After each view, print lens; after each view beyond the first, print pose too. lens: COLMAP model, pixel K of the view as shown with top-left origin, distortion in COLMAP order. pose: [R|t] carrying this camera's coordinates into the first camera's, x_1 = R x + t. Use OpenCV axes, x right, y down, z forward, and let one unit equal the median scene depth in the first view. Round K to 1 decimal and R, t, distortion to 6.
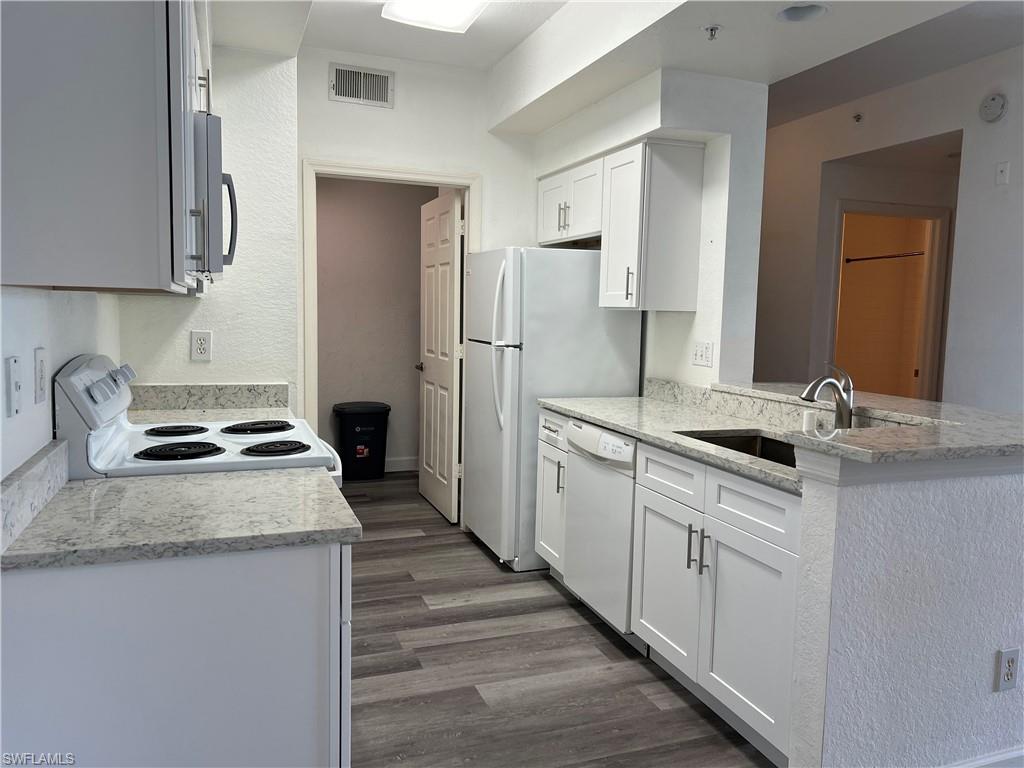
lens RADIAL K [[773.2, 0, 516.3], [0, 773.2, 374.6], [0, 0, 1]] dist [0.021698, -0.034060]
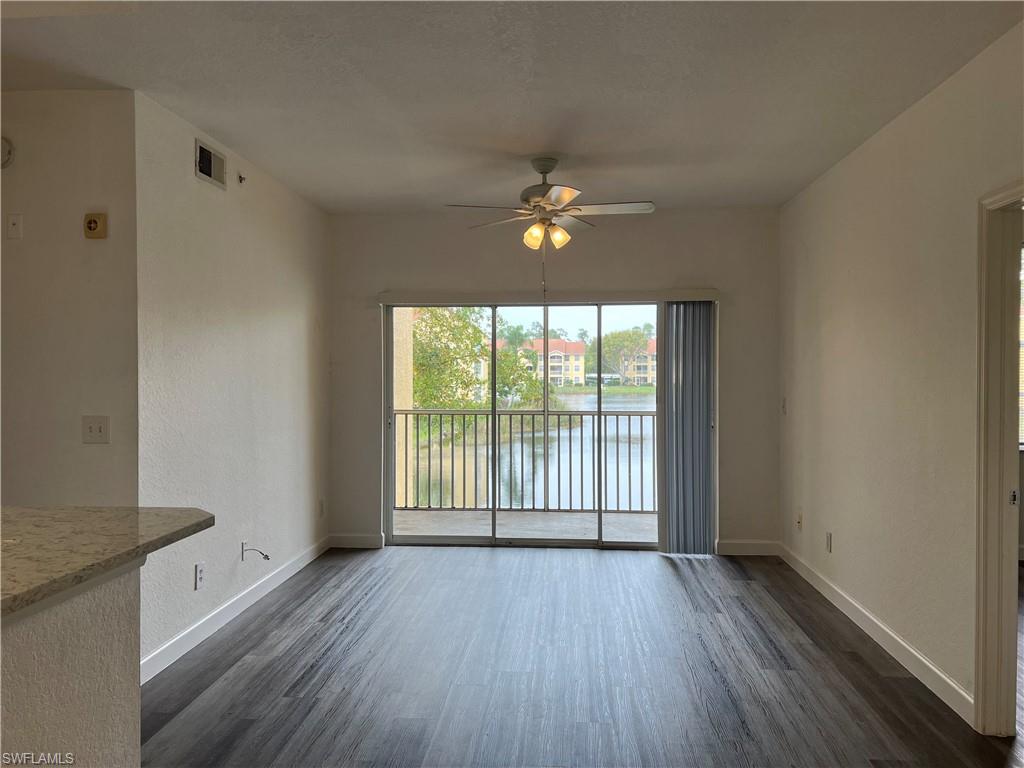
lens RADIAL K [[773.2, 0, 507.9], [0, 773.2, 378.2], [0, 0, 1]] dist [0.021698, -0.034060]
pose [[0.419625, -0.034271, 0.907050, 0.054036], [0.085896, 0.996302, -0.002095, -0.040538], [-0.903624, 0.078791, 0.421017, 0.144936]]
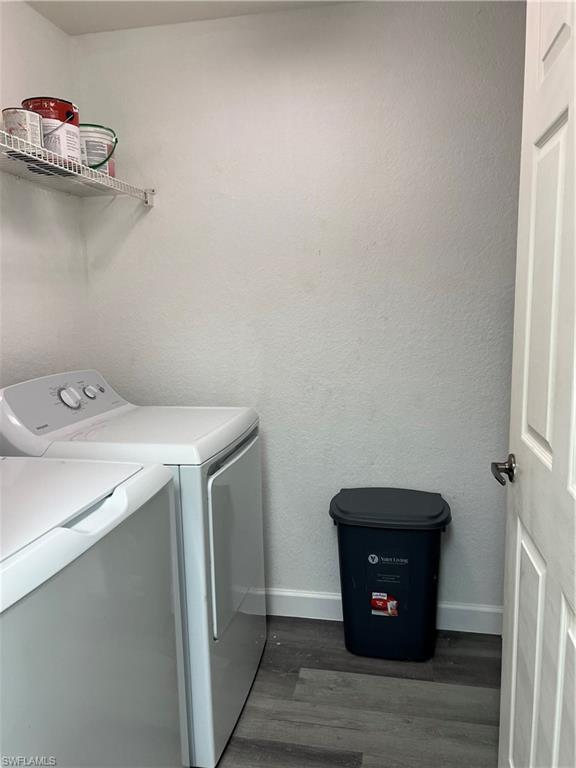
lens RADIAL K [[579.9, 0, 288.8], [0, 579.9, 383.3], [0, 0, 1]] dist [0.021698, -0.034060]
pose [[0.858354, 0.031468, -0.512091, -0.129731], [-0.000235, 0.998141, 0.060942, -0.110693], [0.513057, -0.052190, 0.856766, 1.250006]]
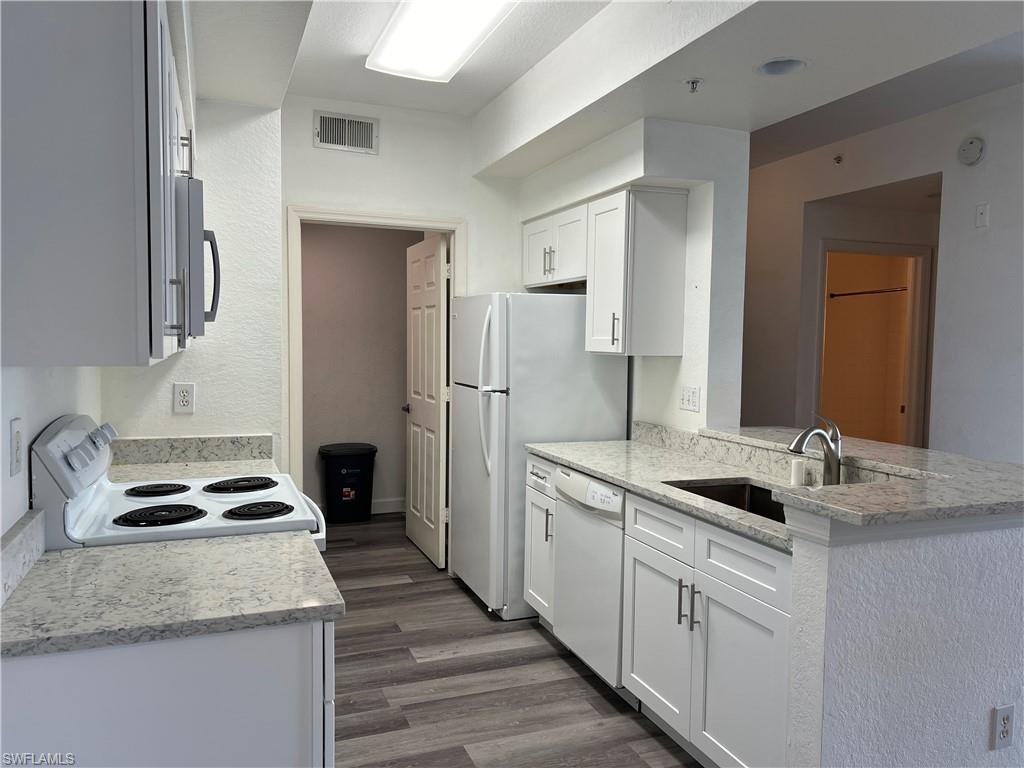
lens RADIAL K [[773.2, 0, 513.7], [0, 773.2, 379.6], [0, 0, 1]] dist [0.021698, -0.034060]
pose [[0.999870, -0.009758, 0.012839, 0.001652], [0.010154, 0.999462, -0.031179, -0.025633], [-0.012528, 0.031306, 0.999431, 0.005829]]
